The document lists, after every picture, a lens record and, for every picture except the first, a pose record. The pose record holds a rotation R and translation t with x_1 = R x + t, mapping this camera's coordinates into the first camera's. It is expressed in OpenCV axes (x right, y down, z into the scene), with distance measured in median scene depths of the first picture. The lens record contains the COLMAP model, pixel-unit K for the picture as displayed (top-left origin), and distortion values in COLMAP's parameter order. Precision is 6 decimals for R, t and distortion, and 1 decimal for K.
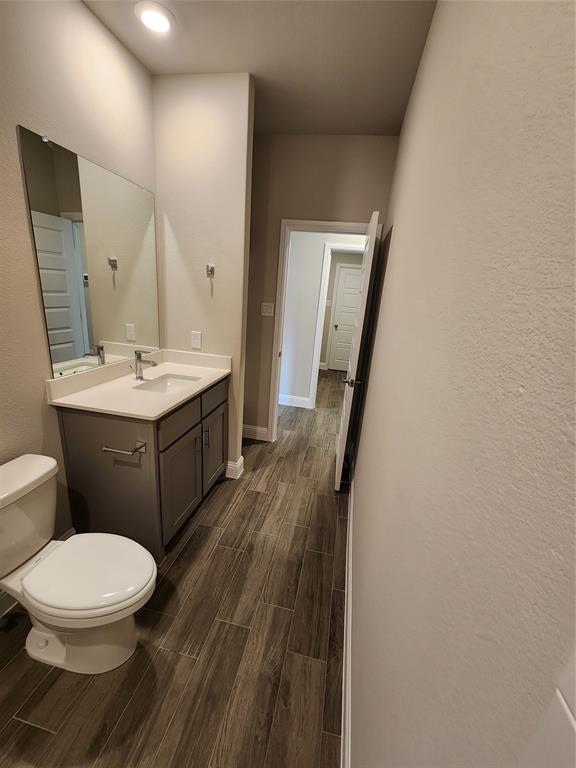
lens RADIAL K [[316.0, 0, 285.6], [0, 316.0, 392.3], [0, 0, 1]] dist [0.000102, -0.001220]
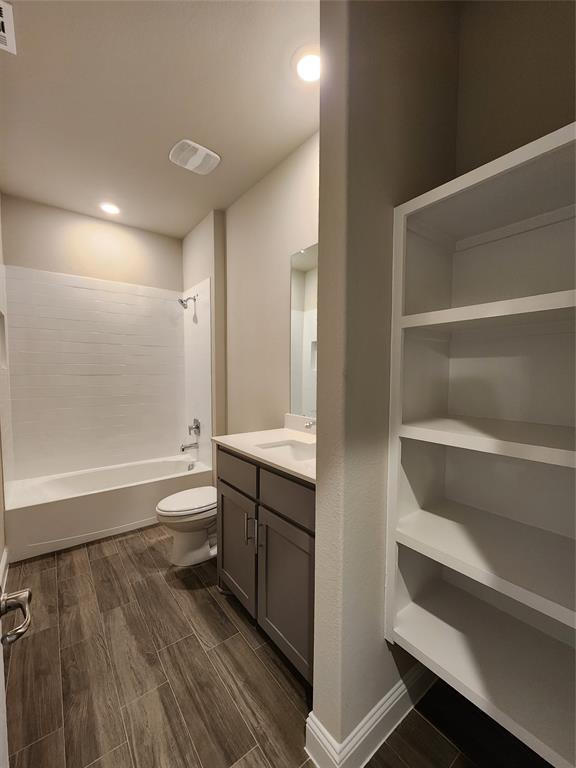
lens RADIAL K [[316.0, 0, 288.8], [0, 316.0, 388.7], [0, 0, 1]] dist [0.000102, -0.001220]
pose [[-0.653846, -0.041188, -0.755506, 0.314123], [-0.280344, 0.940636, 0.191340, -0.395472], [0.702775, 0.336908, -0.626578, 1.767188]]
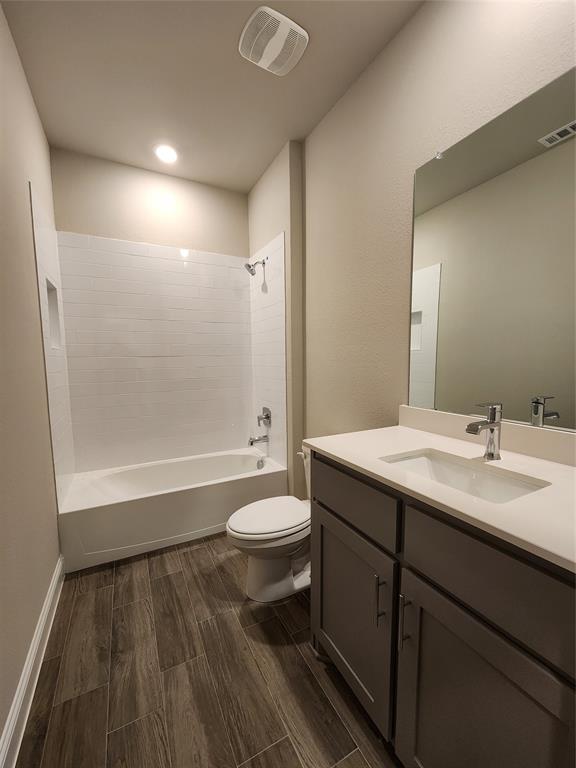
lens RADIAL K [[316.0, 0, 287.2], [0, 316.0, 386.3], [0, 0, 1]] dist [0.000102, -0.001220]
pose [[-0.775086, -0.012999, -0.631722, 0.158871], [-0.239392, 0.931295, 0.274557, -0.264513], [0.584750, 0.364035, -0.724945, 1.412892]]
